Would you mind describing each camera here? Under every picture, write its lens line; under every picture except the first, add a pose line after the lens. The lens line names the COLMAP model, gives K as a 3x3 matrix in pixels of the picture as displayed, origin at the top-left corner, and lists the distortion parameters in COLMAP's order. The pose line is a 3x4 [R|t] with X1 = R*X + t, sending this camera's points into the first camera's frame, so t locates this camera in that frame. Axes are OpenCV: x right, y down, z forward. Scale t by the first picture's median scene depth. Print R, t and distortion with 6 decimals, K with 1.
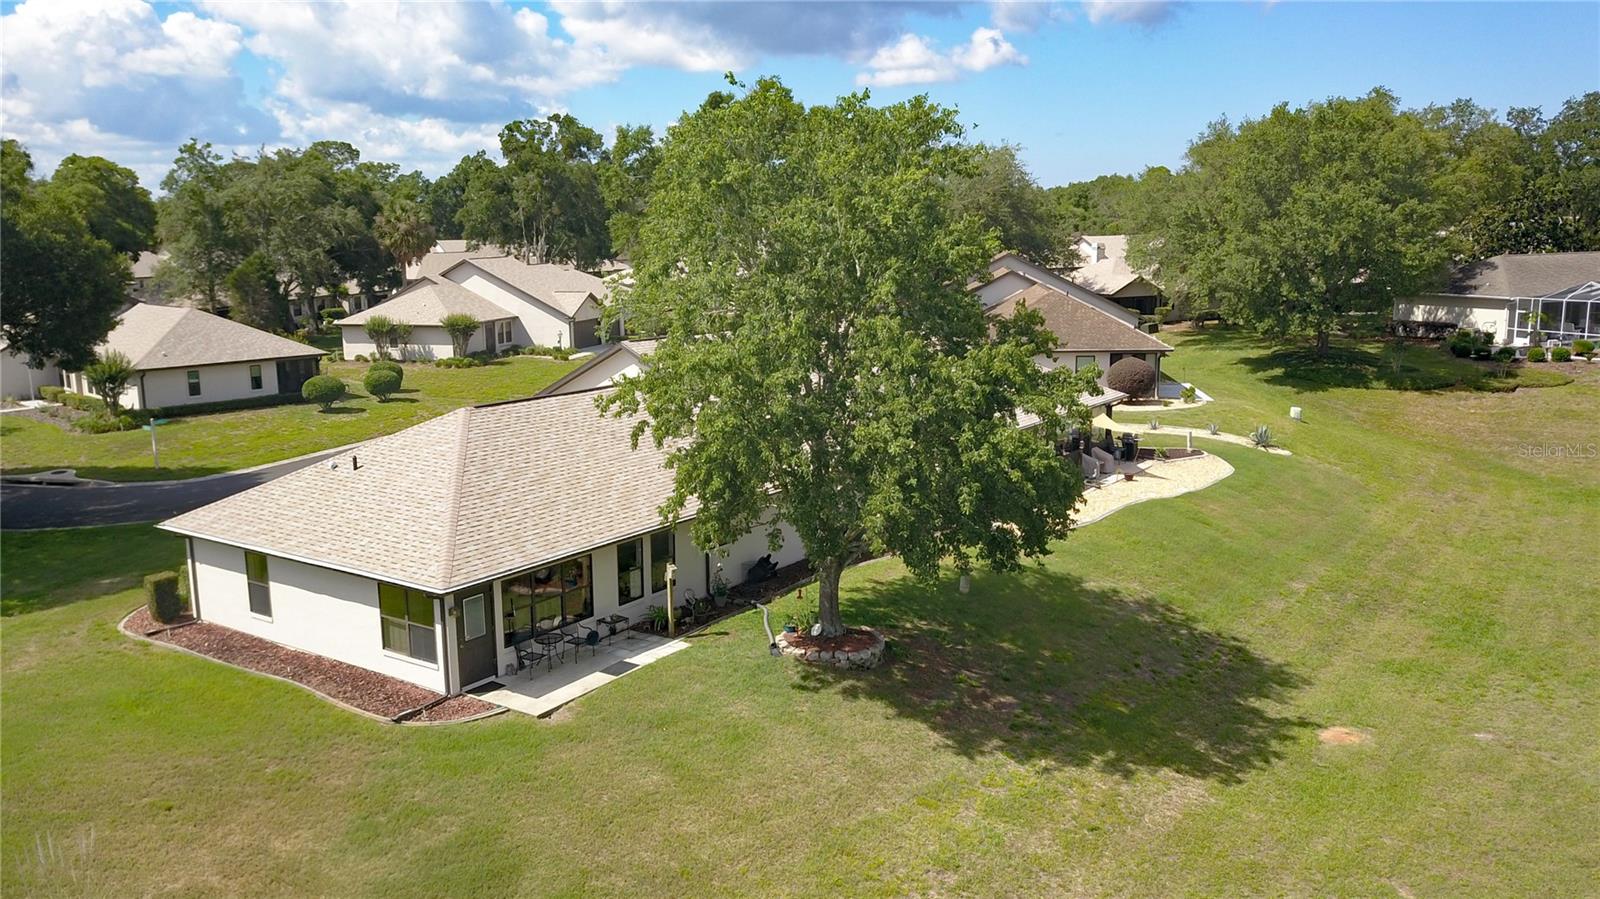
lens RADIAL K [[1252.0, 0, 803.3], [0, 1252.0, 464.9], [0, 0, 1]] dist [0.057338, -0.005489]
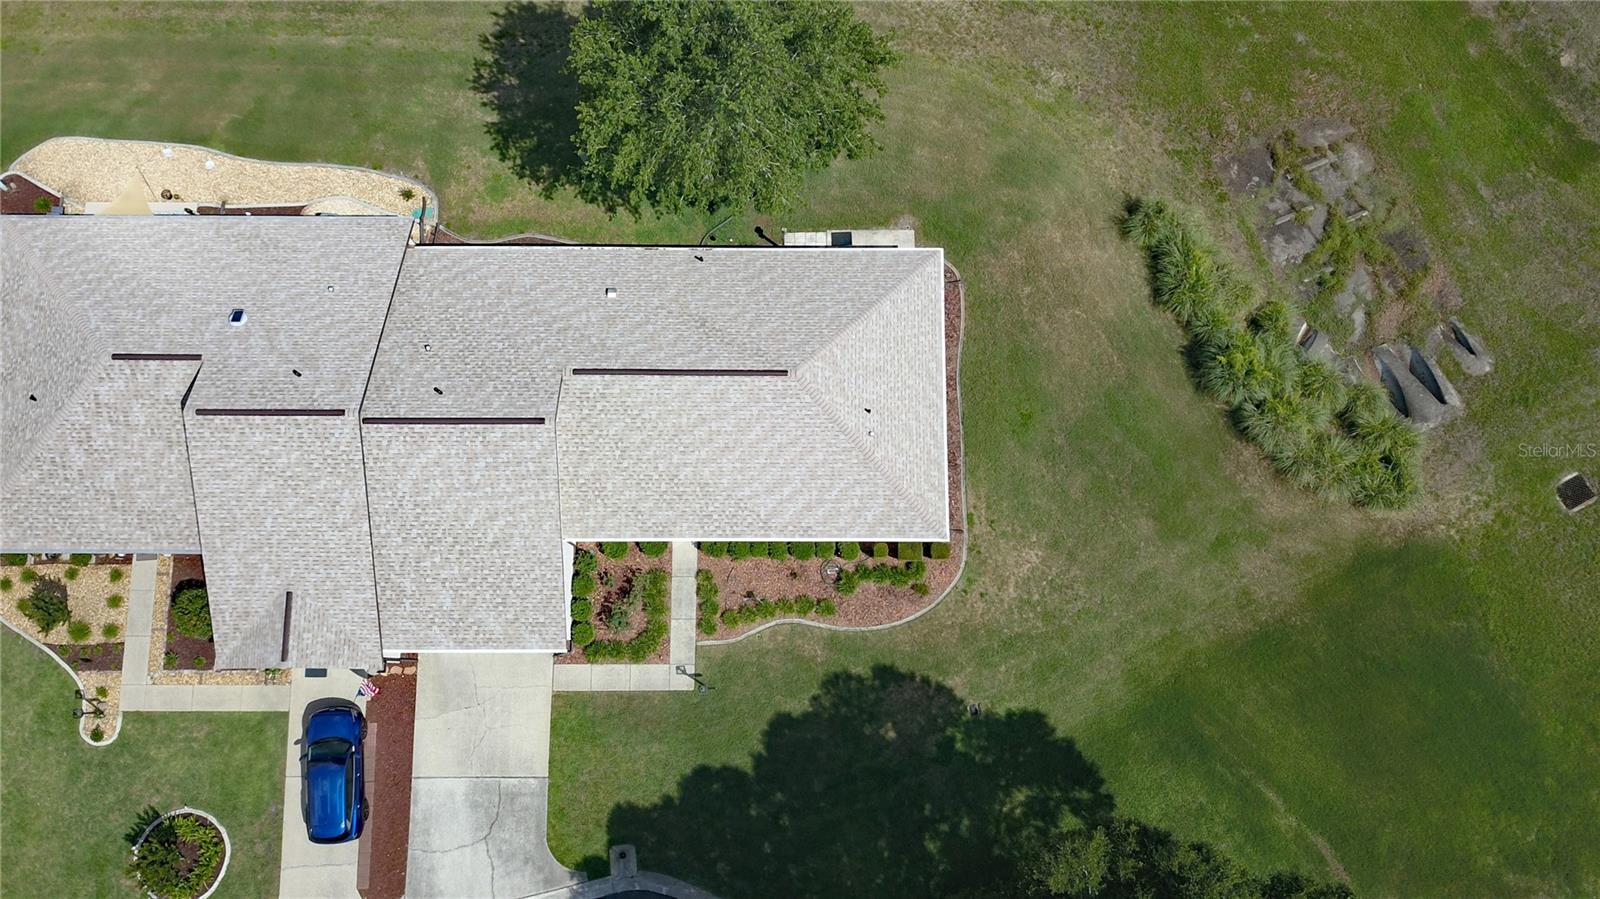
lens RADIAL K [[1233.0, 0, 790.3], [0, 1233.0, 444.3], [0, 0, 1]] dist [0.001395, -0.003254]
pose [[-0.569206, -0.804974, 0.167399, -0.581500], [0.164053, 0.088311, 0.982491, -1.407973], [-0.805662, 0.586701, 0.081791, 1.011153]]
